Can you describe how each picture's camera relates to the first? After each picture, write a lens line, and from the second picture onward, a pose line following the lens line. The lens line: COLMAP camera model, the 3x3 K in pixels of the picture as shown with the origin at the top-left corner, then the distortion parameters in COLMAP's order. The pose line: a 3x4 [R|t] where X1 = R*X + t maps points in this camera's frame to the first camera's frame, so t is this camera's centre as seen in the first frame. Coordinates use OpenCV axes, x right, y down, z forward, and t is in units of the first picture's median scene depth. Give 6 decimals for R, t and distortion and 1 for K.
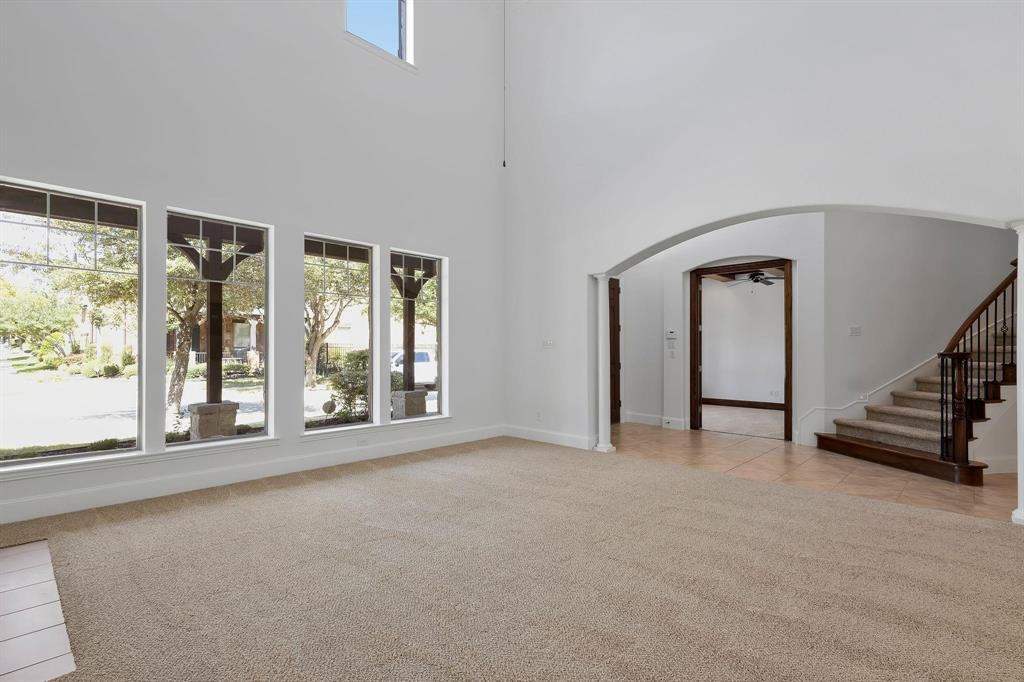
lens RADIAL K [[486.2, 0, 511.0], [0, 486.2, 349.0], [0, 0, 1]] dist [0.000545, 0.000106]
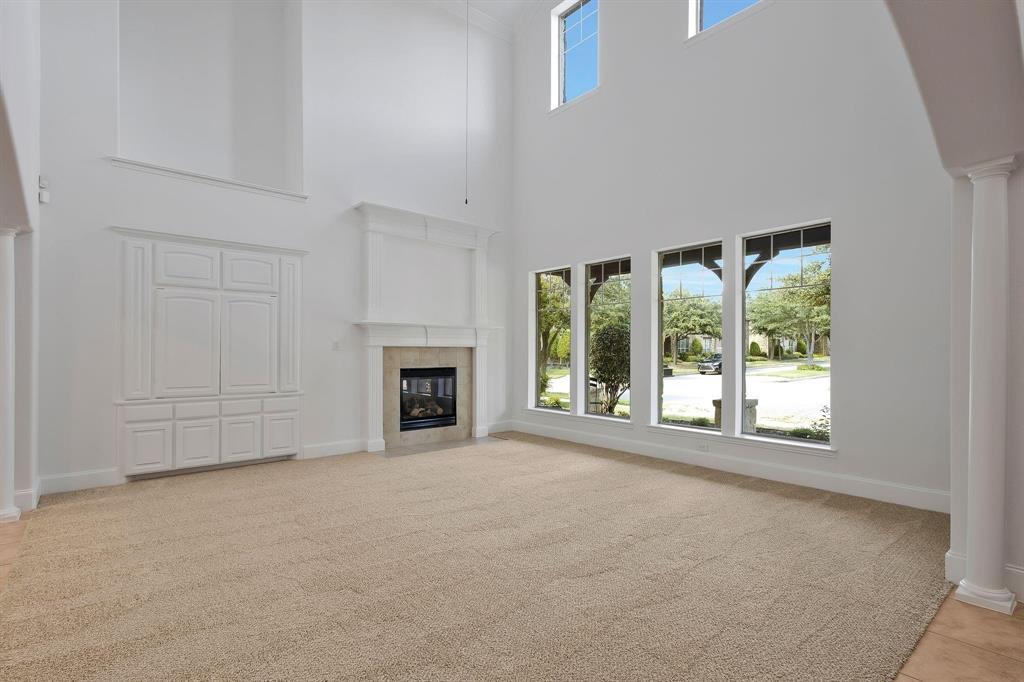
lens RADIAL K [[486.2, 0, 511.0], [0, 486.2, 349.0], [0, 0, 1]] dist [0.000545, 0.000106]
pose [[-0.107612, -0.008290, -0.994158, 0.498687], [0.002285, 0.999961, -0.008586, 0.001850], [0.994190, -0.003195, -0.107588, 0.517166]]
